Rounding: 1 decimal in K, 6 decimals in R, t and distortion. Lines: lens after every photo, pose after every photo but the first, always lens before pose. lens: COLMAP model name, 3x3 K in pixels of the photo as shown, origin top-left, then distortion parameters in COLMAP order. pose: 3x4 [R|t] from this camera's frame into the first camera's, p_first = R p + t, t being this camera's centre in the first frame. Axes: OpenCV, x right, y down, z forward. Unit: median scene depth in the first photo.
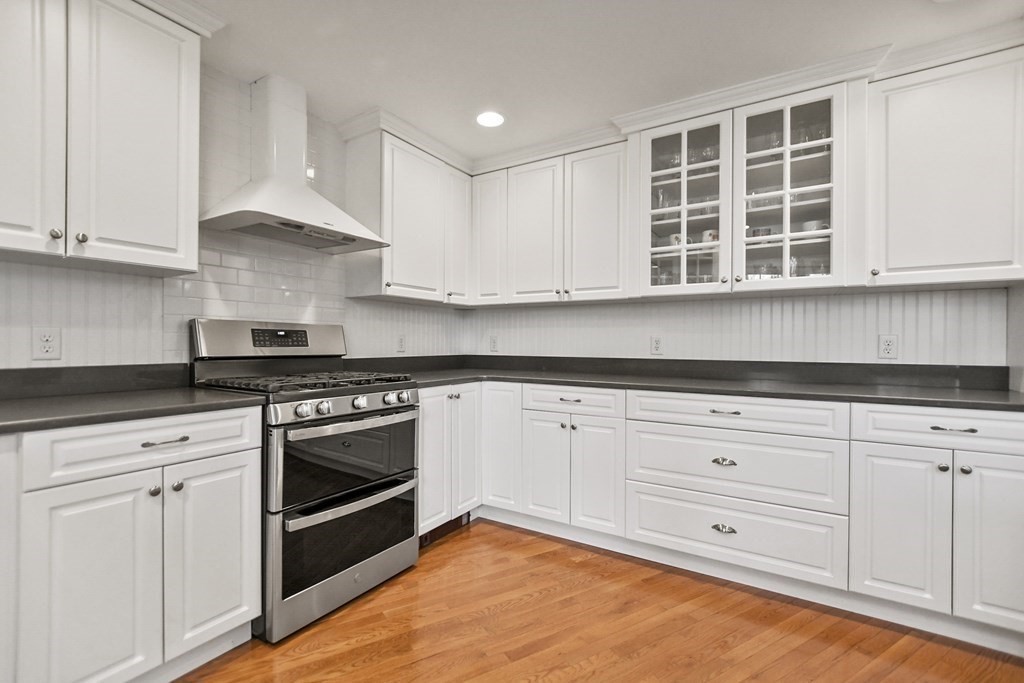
lens RADIAL K [[448.1, 0, 503.9], [0, 448.1, 342.2], [0, 0, 1]] dist [-0.015617, 0.004229]
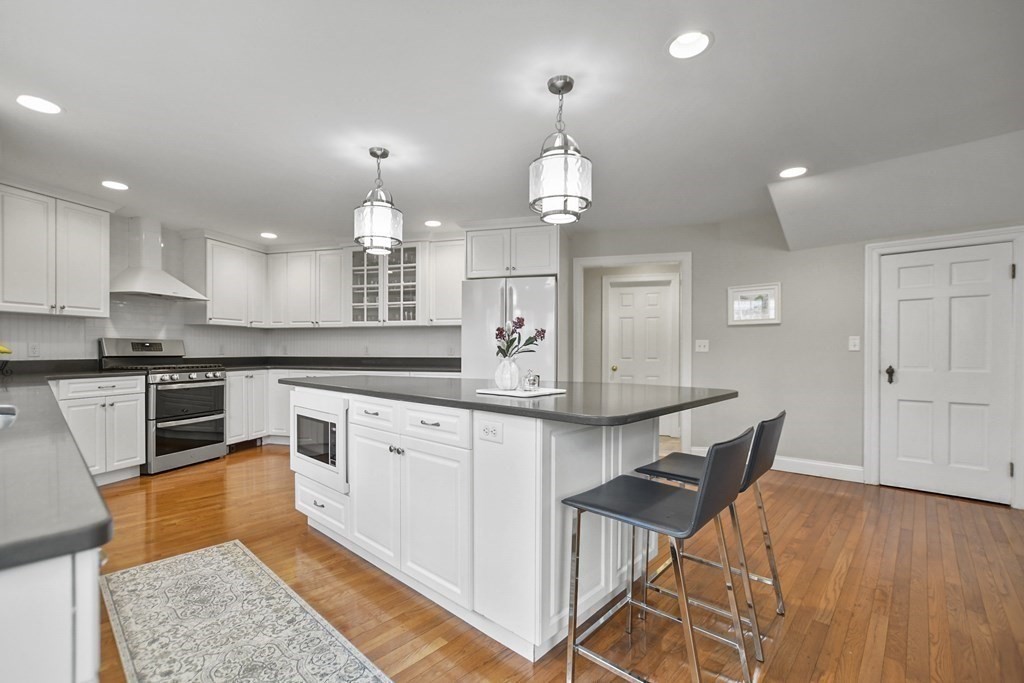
lens RADIAL K [[448.1, 0, 505.4], [0, 448.1, 353.0], [0, 0, 1]] dist [-0.015617, 0.004229]
pose [[0.959069, -0.006095, 0.283108, 0.510813], [0.003654, 0.999951, 0.009150, 0.005752], [-0.283150, -0.007741, 0.959044, -1.468932]]
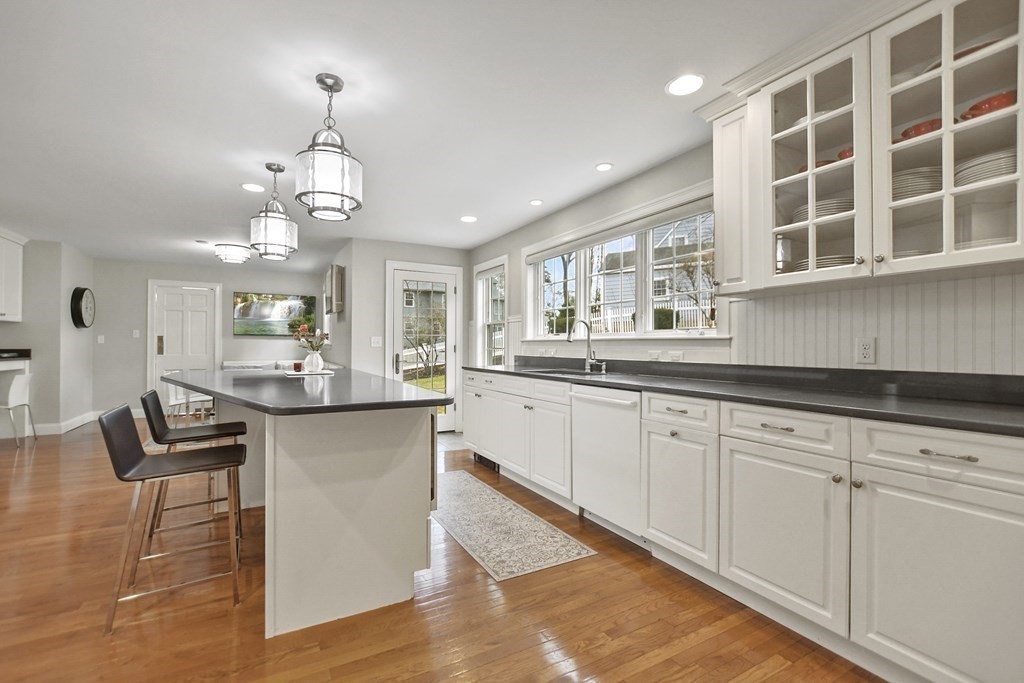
lens RADIAL K [[448.1, 0, 505.5], [0, 448.1, 340.5], [0, 0, 1]] dist [-0.015617, 0.004229]
pose [[-0.999425, -0.008565, 0.032808, 0.083417], [-0.008924, 0.999902, -0.010803, -0.000286], [-0.032712, -0.011089, -0.999403, 1.011050]]
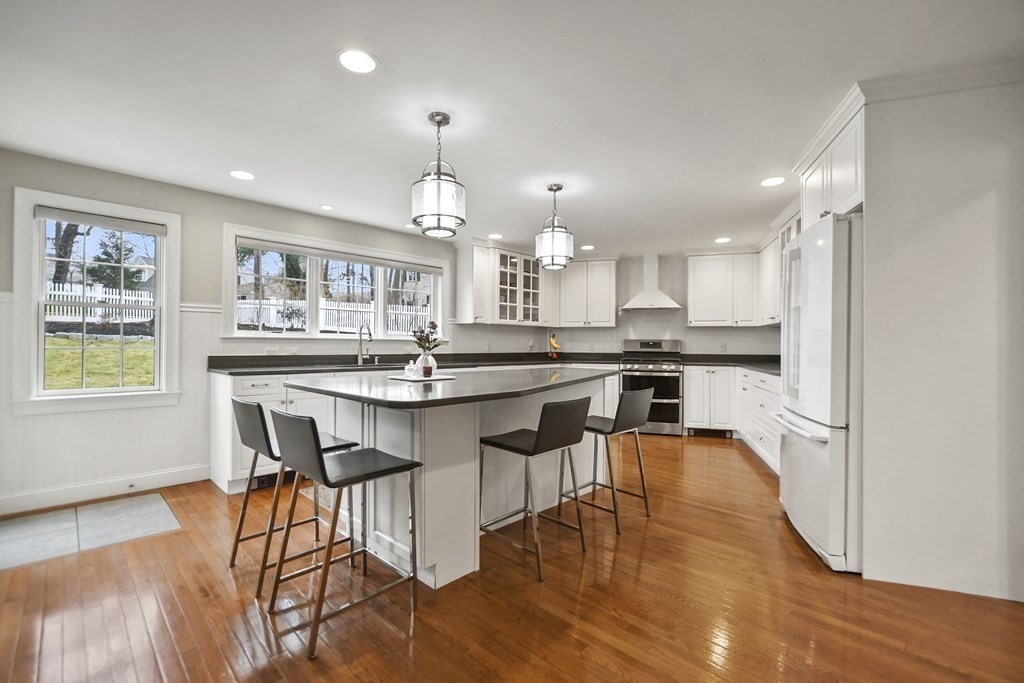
lens RADIAL K [[448.1, 0, 508.0], [0, 448.1, 343.4], [0, 0, 1]] dist [-0.015617, 0.004229]
pose [[0.257967, -0.009817, -0.966104, 2.152892], [-0.004168, 0.999928, -0.011274, 0.015693], [0.966145, 0.006936, 0.257907, -0.629124]]
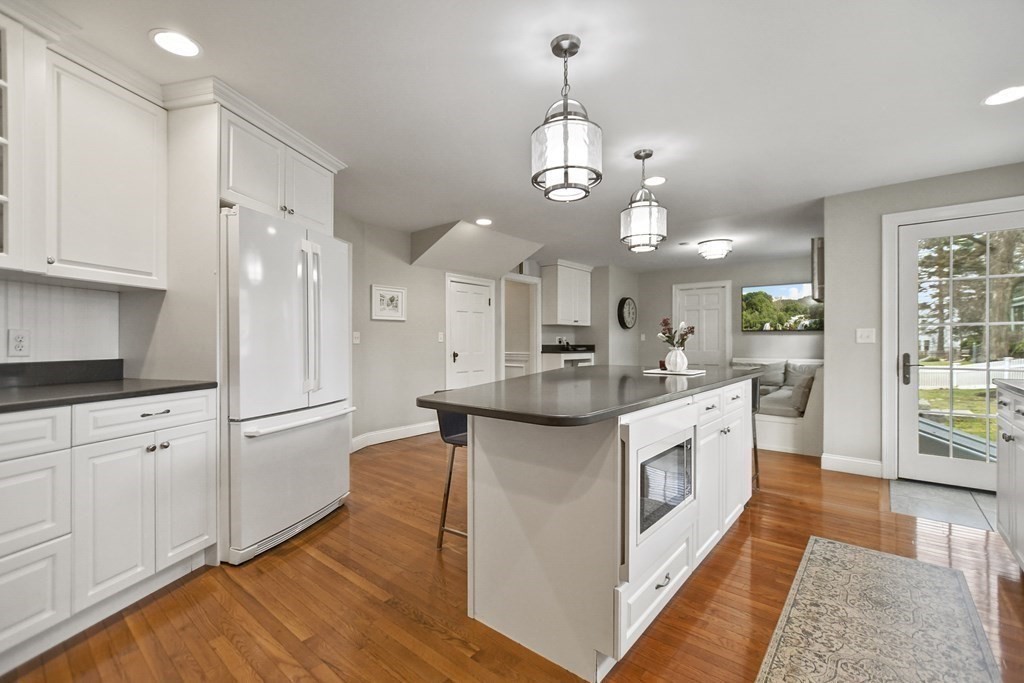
lens RADIAL K [[448.1, 0, 503.1], [0, 448.1, 340.2], [0, 0, 1]] dist [-0.015617, 0.004229]
pose [[-0.325503, -0.001797, 0.945539, -0.307534], [-0.000707, 0.999998, 0.001657, 0.001803], [-0.945541, -0.000129, -0.325503, 0.411675]]
